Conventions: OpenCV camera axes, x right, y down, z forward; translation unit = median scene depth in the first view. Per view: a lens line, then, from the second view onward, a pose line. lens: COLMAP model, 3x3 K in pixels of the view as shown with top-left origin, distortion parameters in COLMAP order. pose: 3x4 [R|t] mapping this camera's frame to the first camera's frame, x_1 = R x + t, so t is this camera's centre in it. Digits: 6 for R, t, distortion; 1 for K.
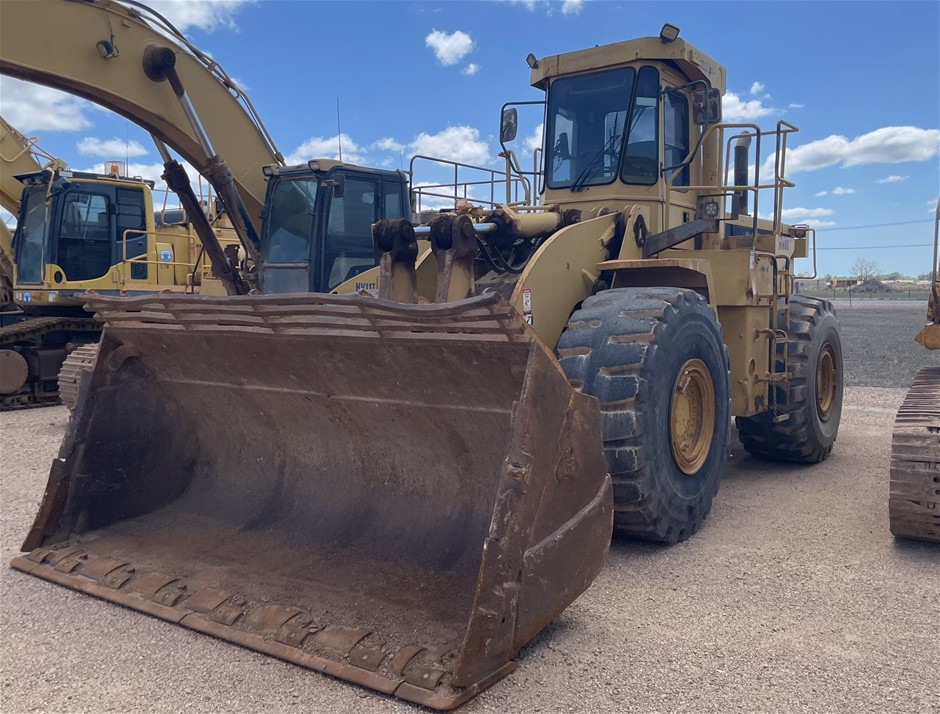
lens RADIAL K [[861.1, 0, 470.0], [0, 861.1, 357.0], [0, 0, 1]] dist [-0.000084, -0.000553]
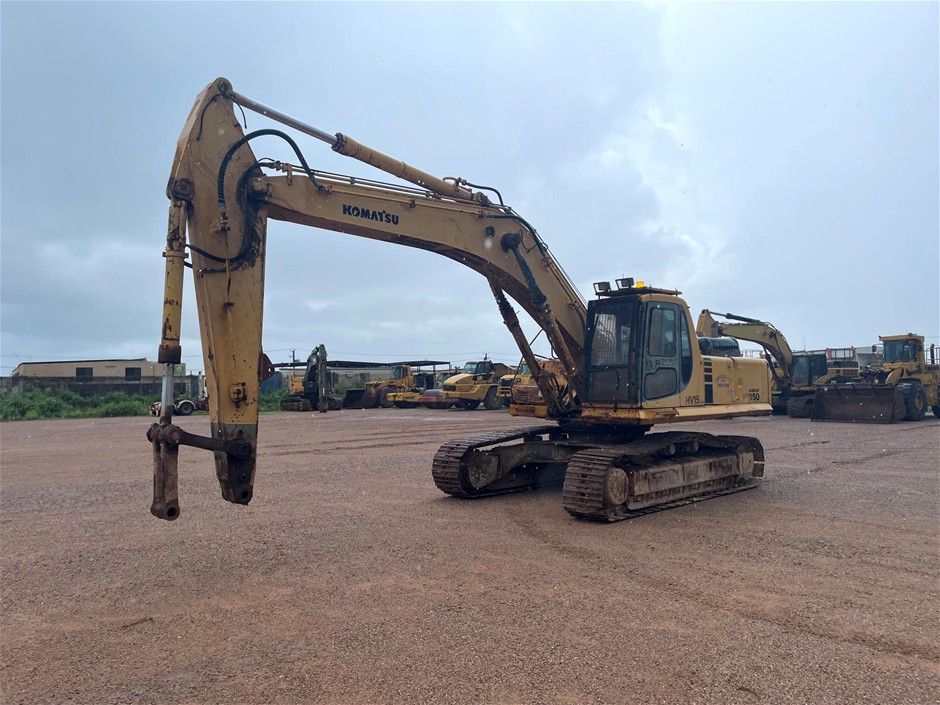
lens RADIAL K [[791.5, 0, 470.0], [0, 791.5, 352.5], [0, 0, 1]] dist [0.012621, -0.000160]
pose [[0.952151, -0.044977, -0.302299, -0.900031], [0.002833, 0.990369, -0.138426, 0.420044], [0.305613, 0.130946, 0.943108, -4.554505]]
